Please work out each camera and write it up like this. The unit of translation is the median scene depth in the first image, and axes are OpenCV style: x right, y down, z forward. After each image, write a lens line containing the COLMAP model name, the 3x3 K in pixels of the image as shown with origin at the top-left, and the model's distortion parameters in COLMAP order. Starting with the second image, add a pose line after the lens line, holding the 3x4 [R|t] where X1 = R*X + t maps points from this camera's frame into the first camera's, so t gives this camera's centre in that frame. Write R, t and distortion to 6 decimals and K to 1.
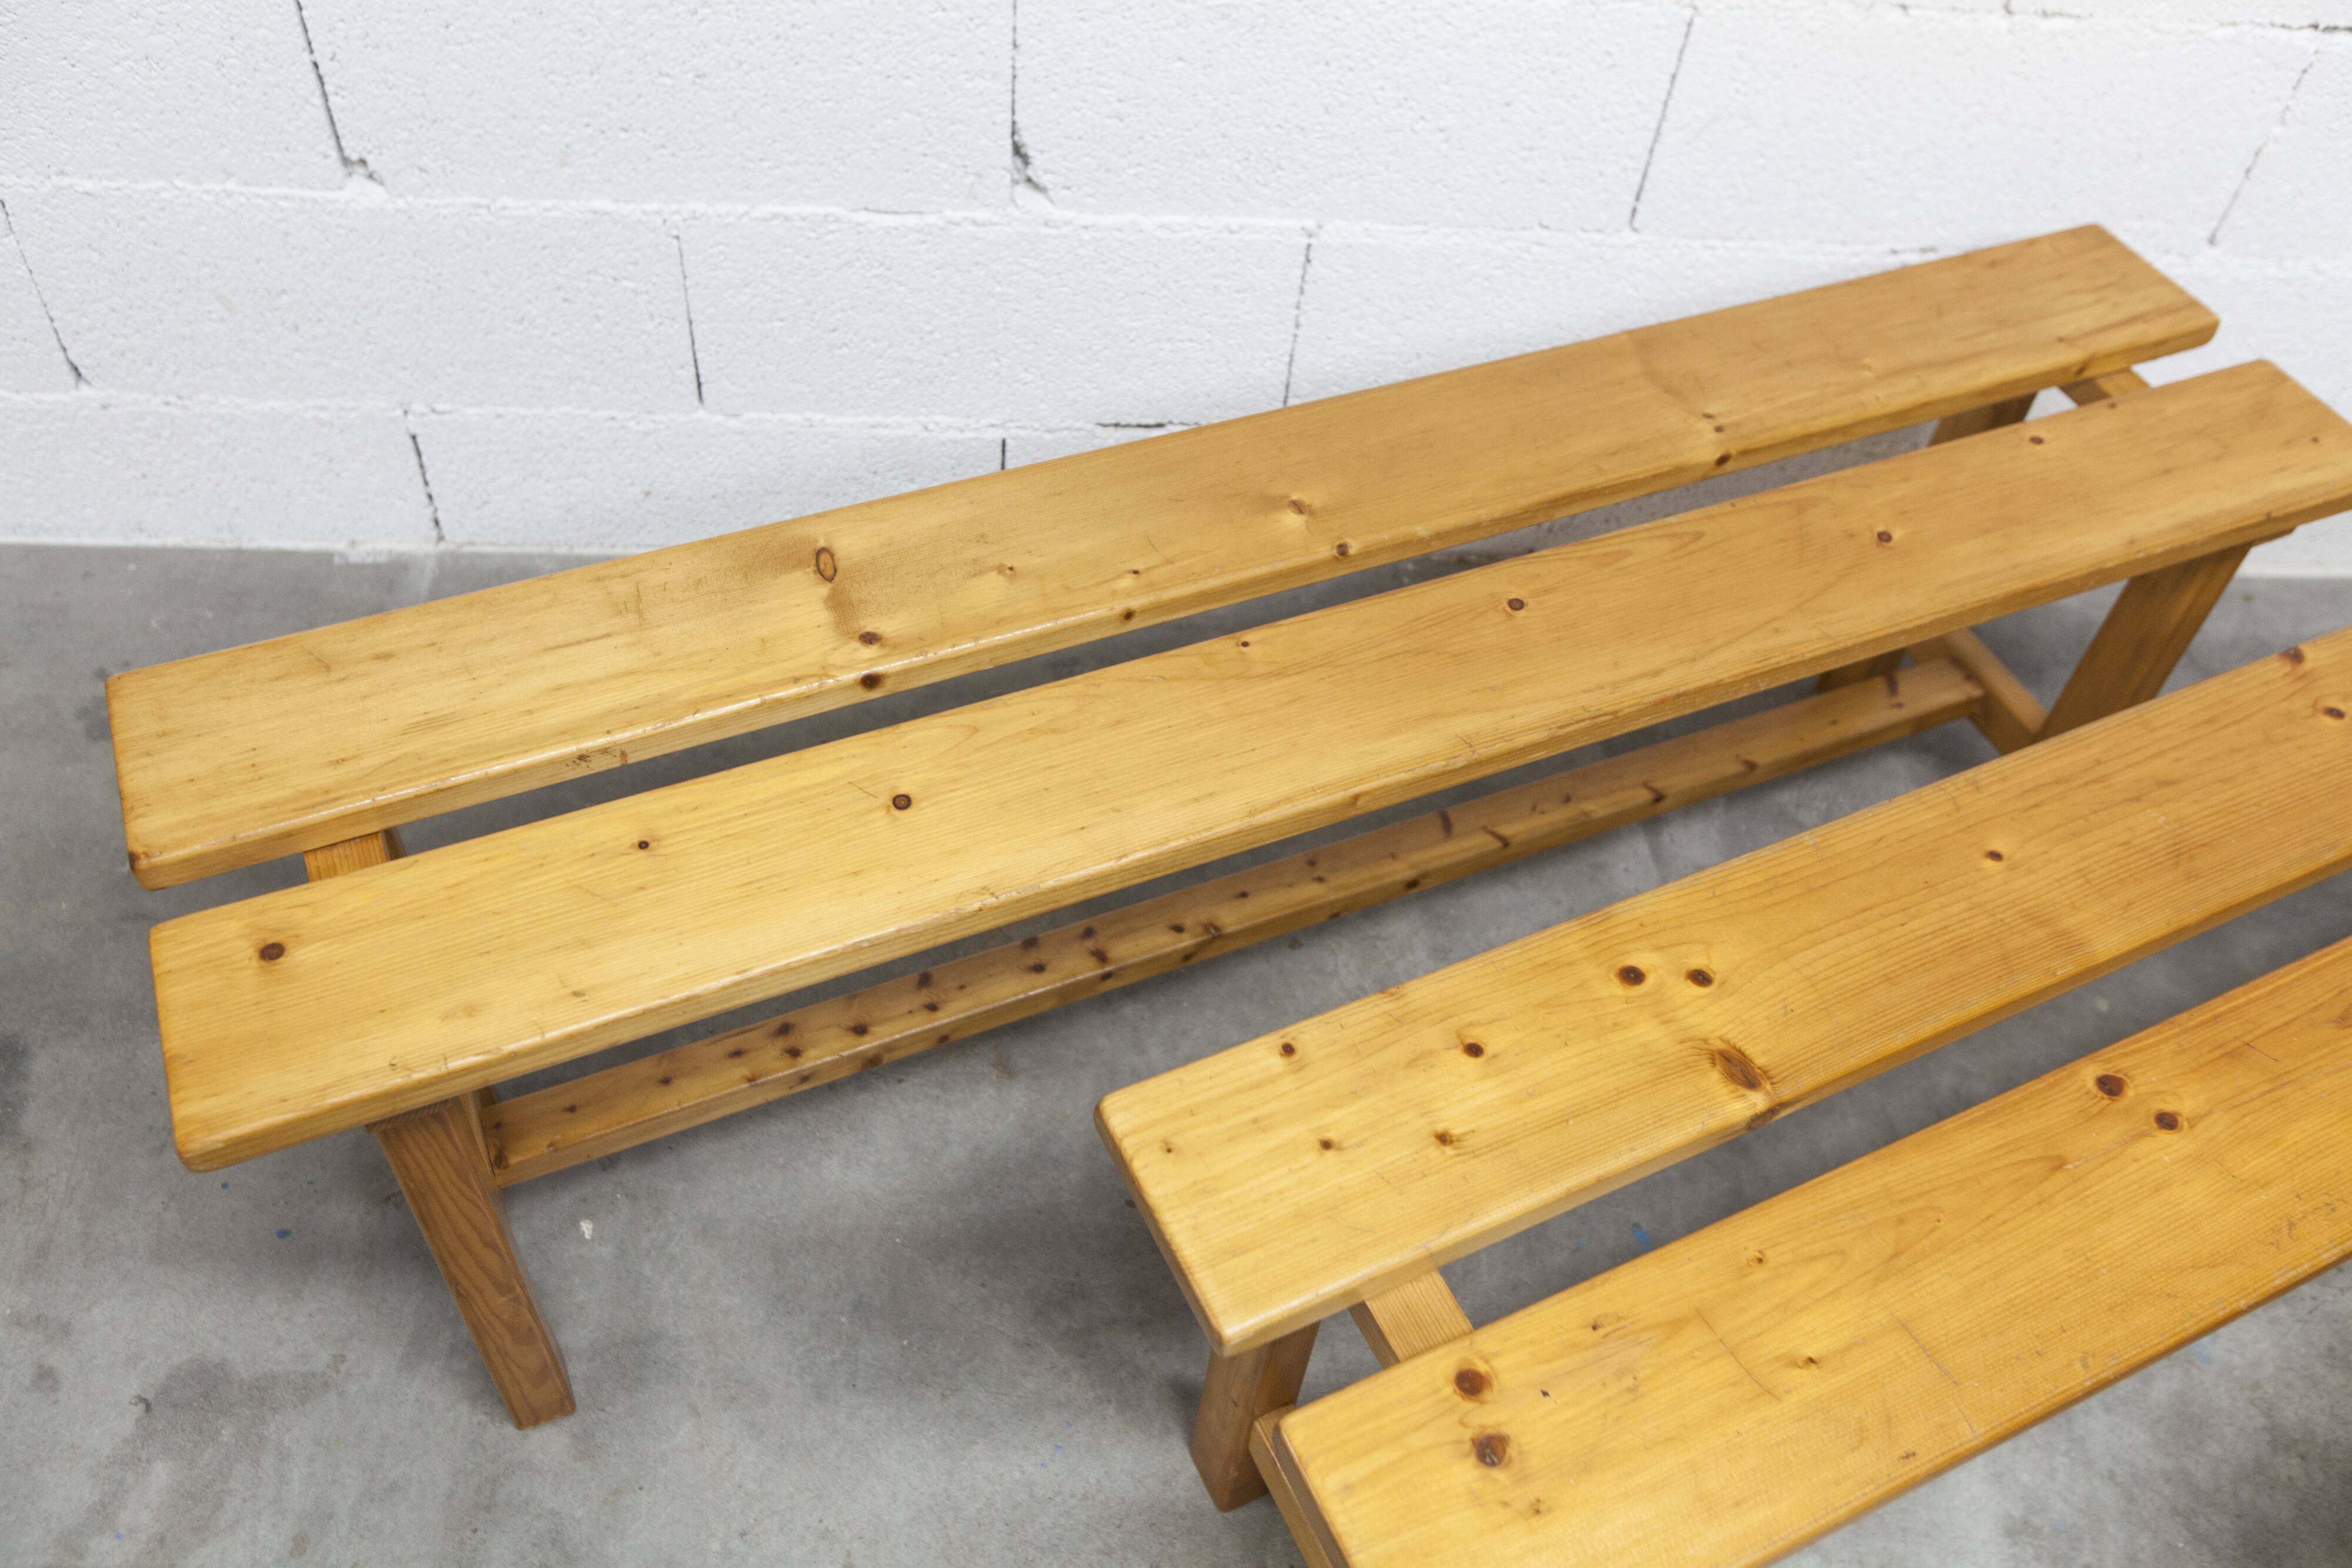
lens RADIAL K [[1943.9, 0, 1178.3], [0, 1943.9, 800.7], [0, 0, 1]] dist [0.000511, -0.000827]
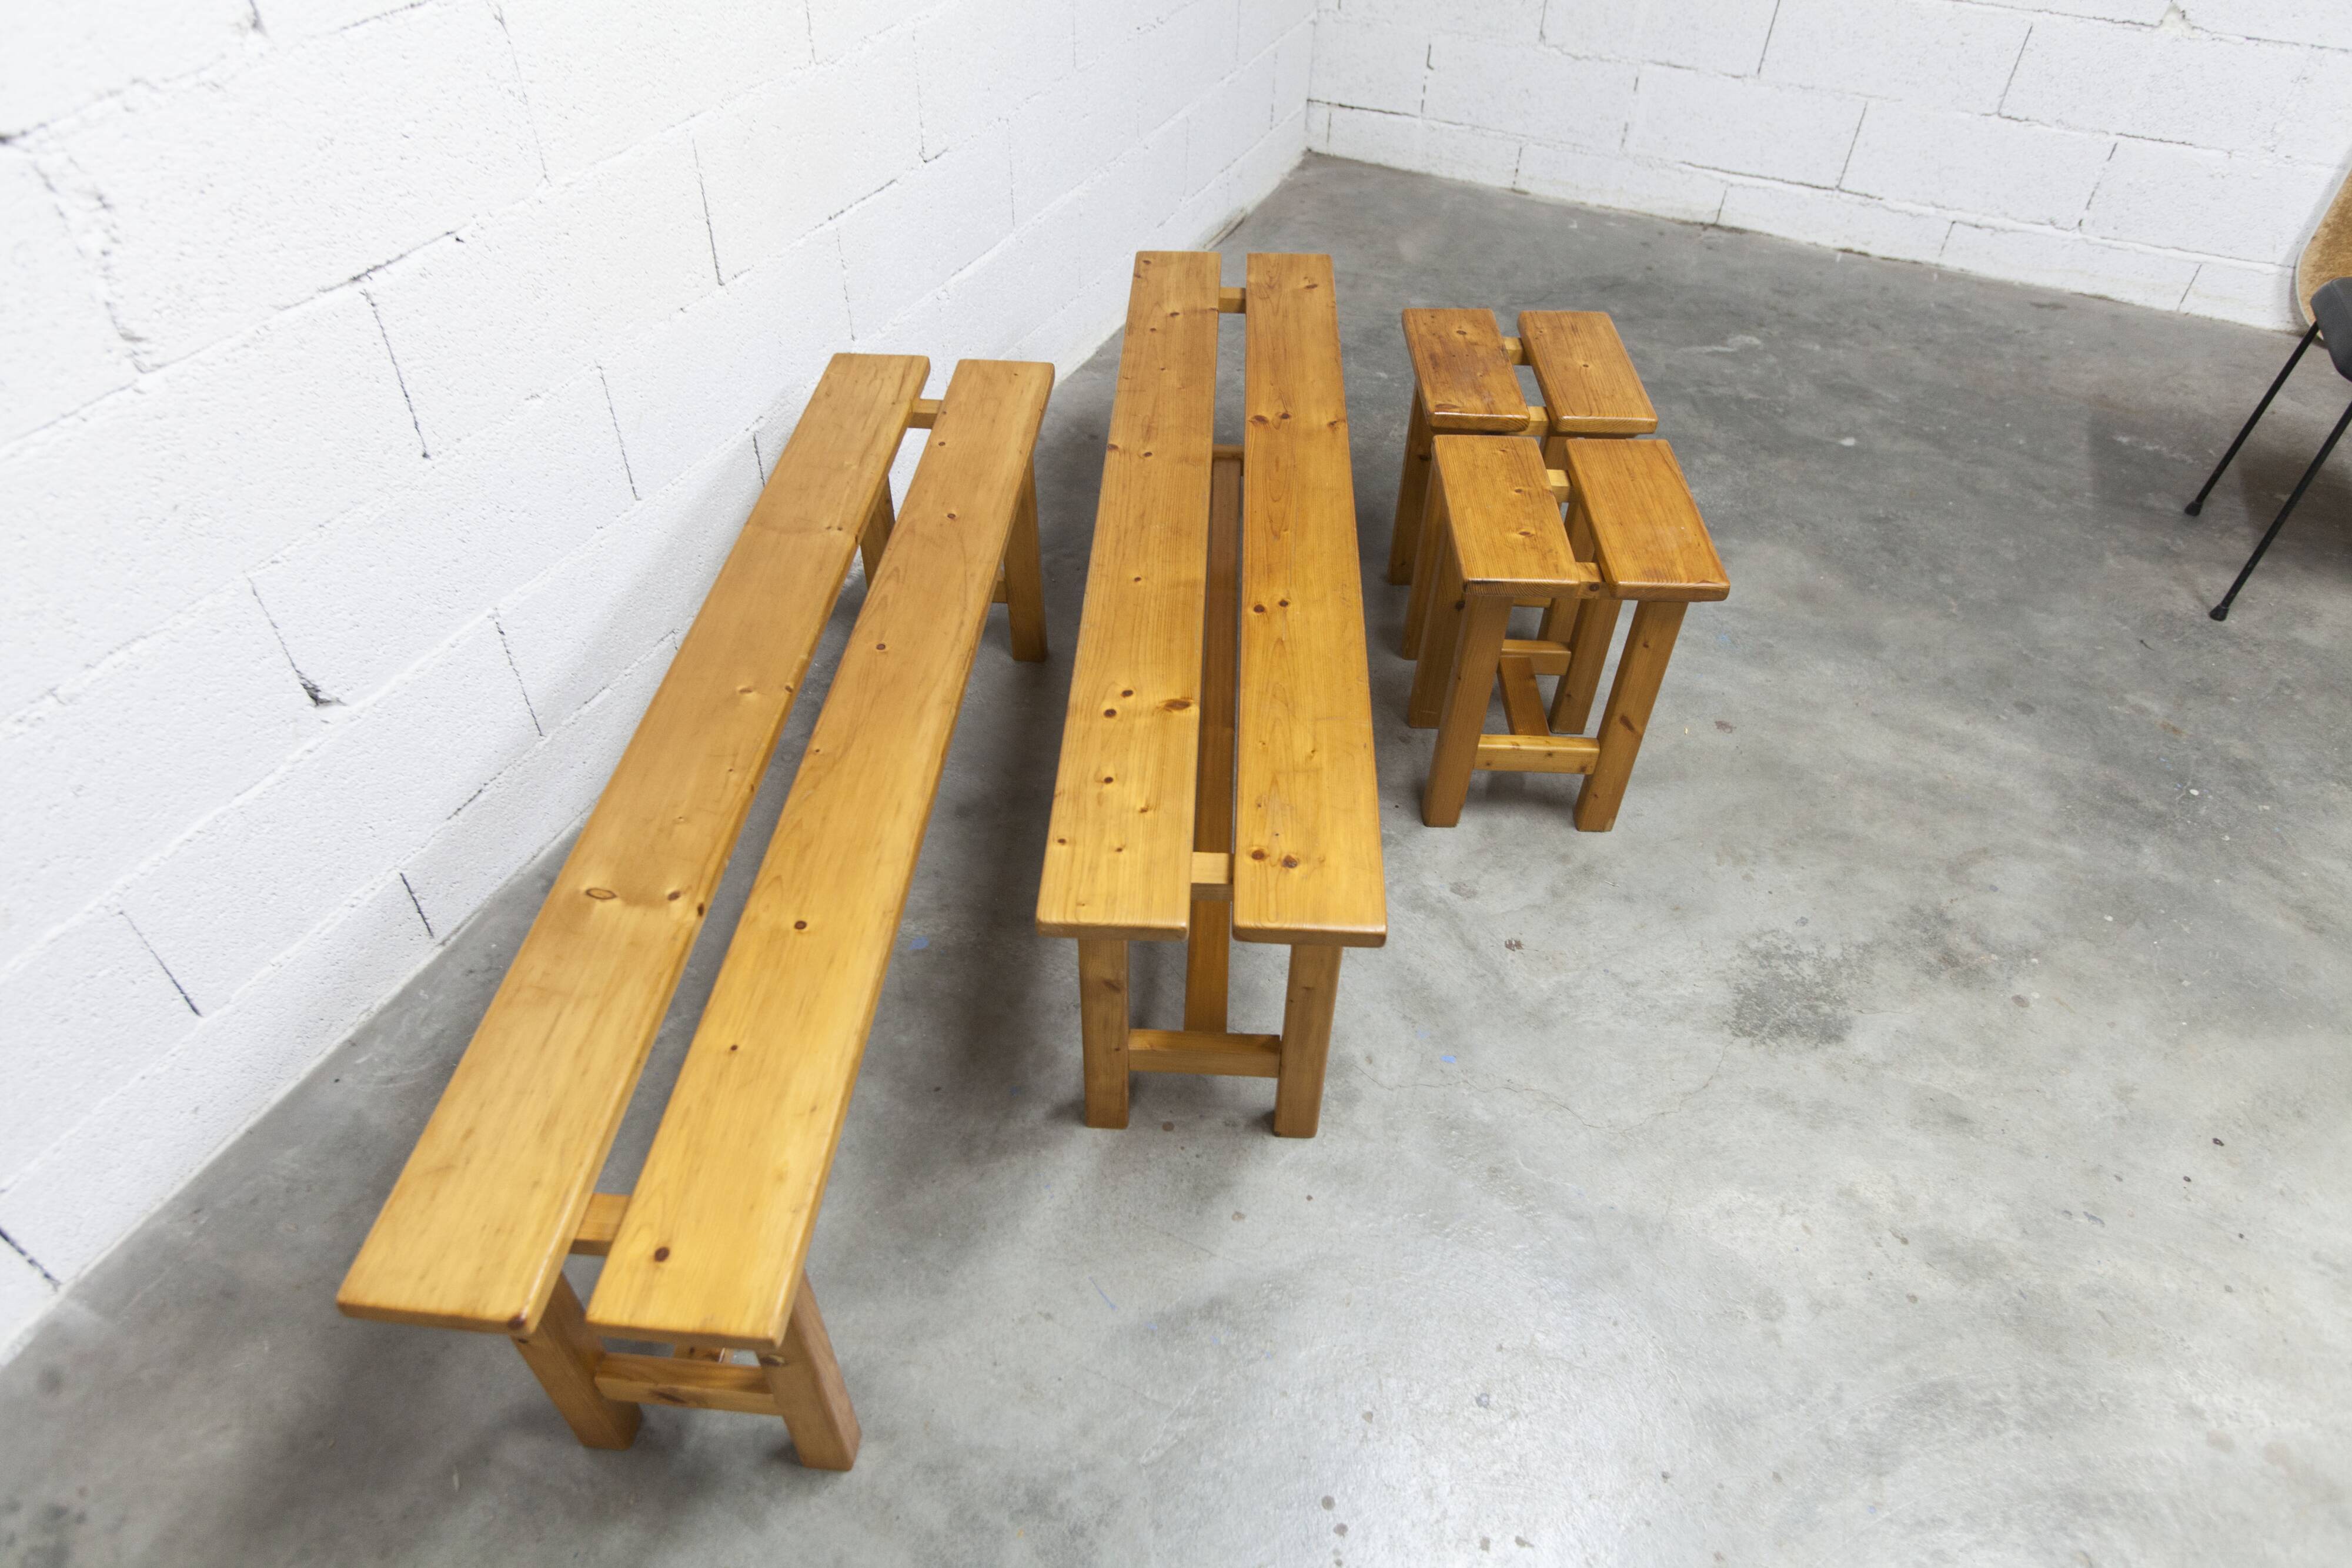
lens RADIAL K [[1423.1, 0, 1179.0], [0, 1423.1, 790.4], [0, 0, 1]] dist [0.005774, -0.001675]
pose [[0.478236, -0.657754, 0.581937, -0.506193], [0.682006, 0.695623, 0.225779, -0.109042], [-0.553316, 0.288909, 0.781264, -0.131608]]
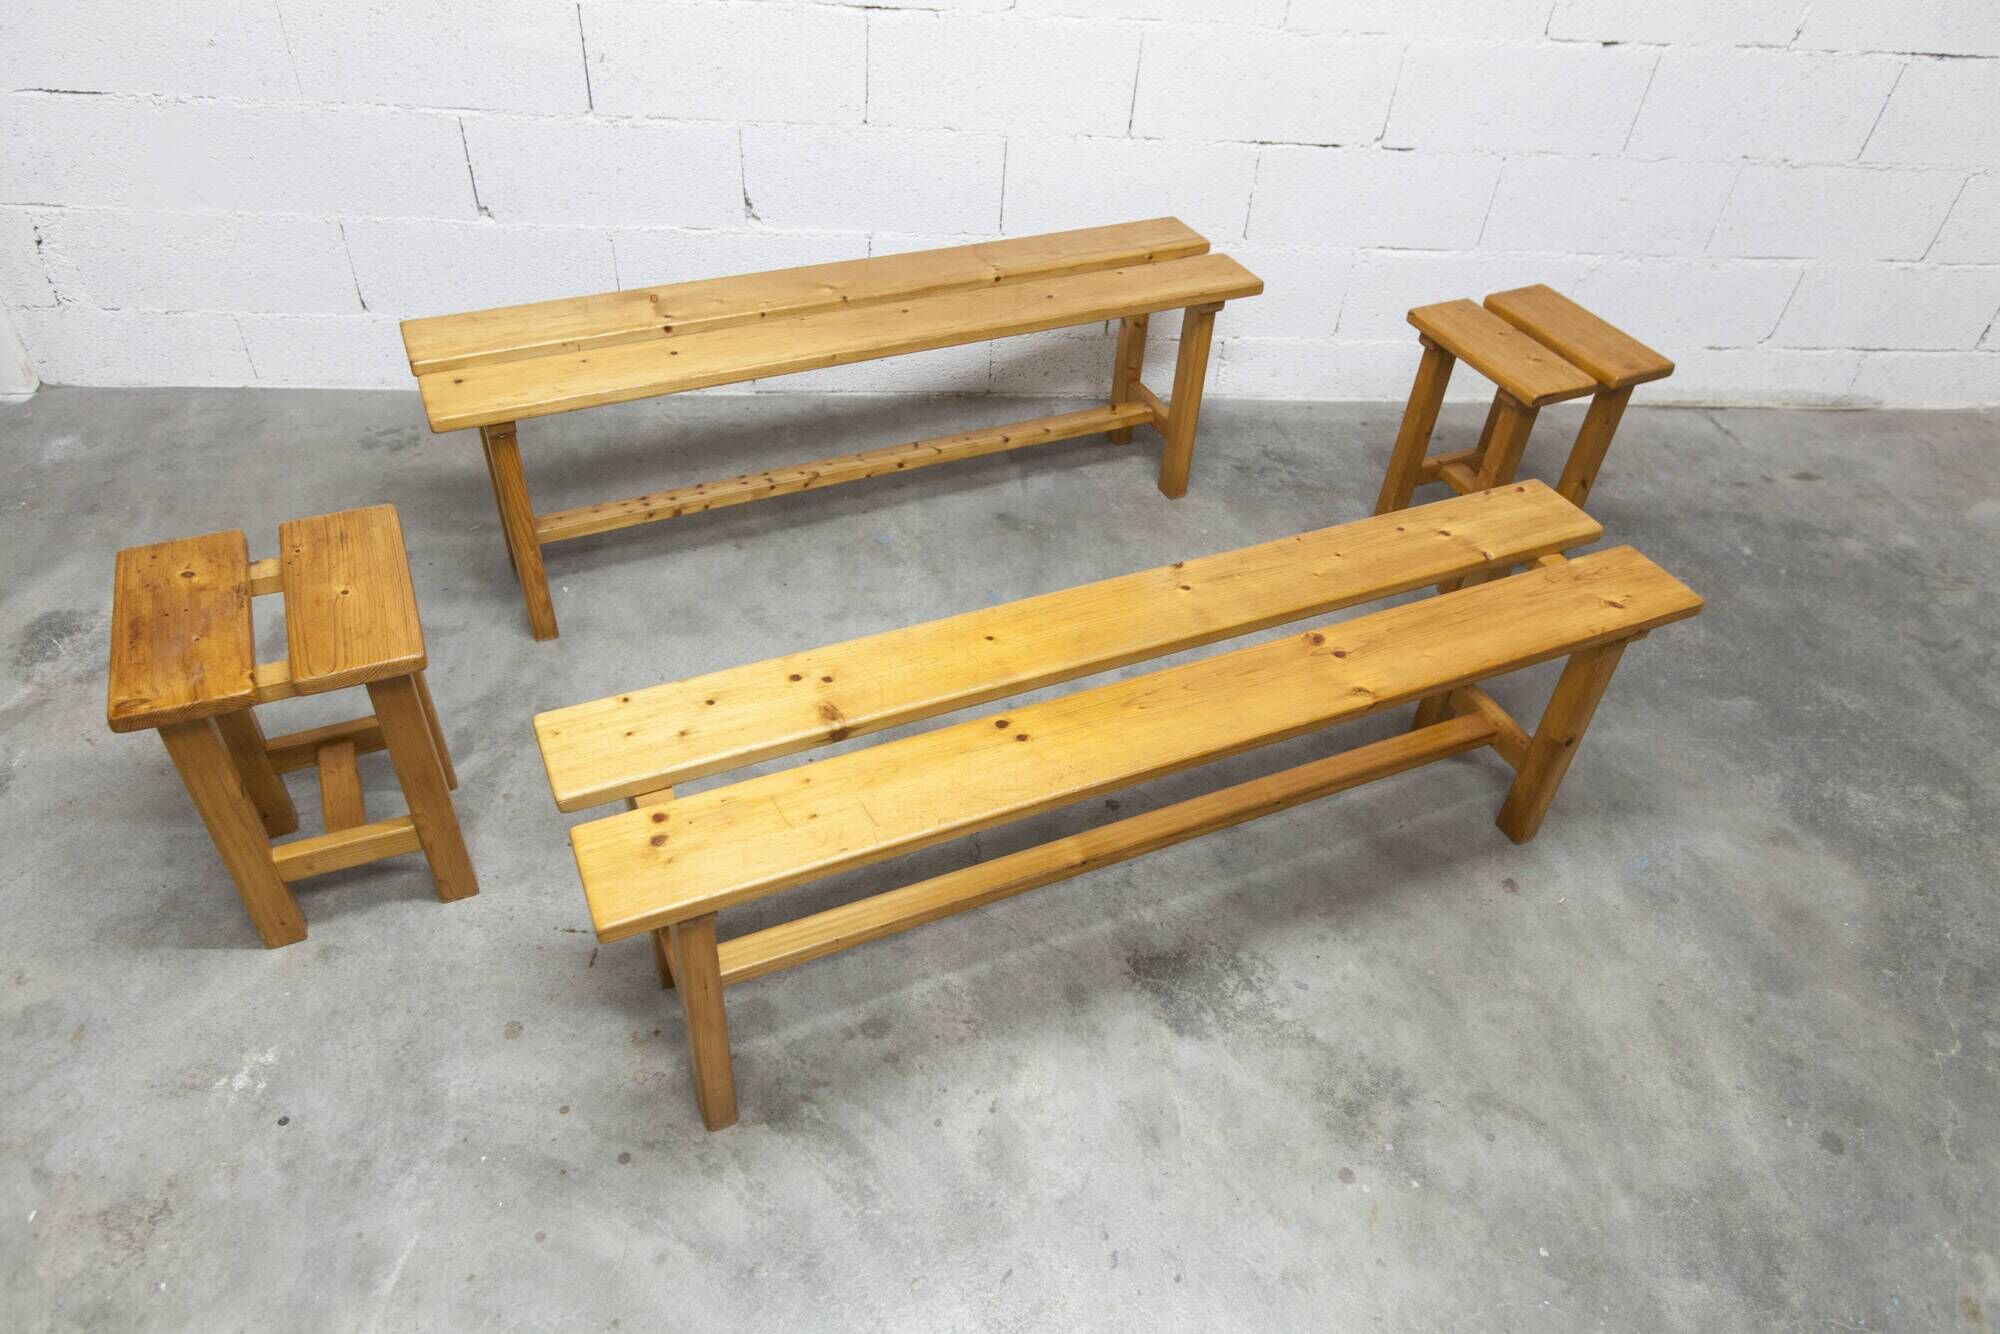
lens RADIAL K [[1317.8, 0, 1003.0], [0, 1317.8, 672.7], [0, 0, 1]] dist [0.012412, -0.001508]
pose [[0.999615, -0.027019, 0.006256, 0.265438], [0.027650, 0.988433, -0.149116, 0.638604], [-0.002155, 0.149232, 0.988800, -0.720365]]
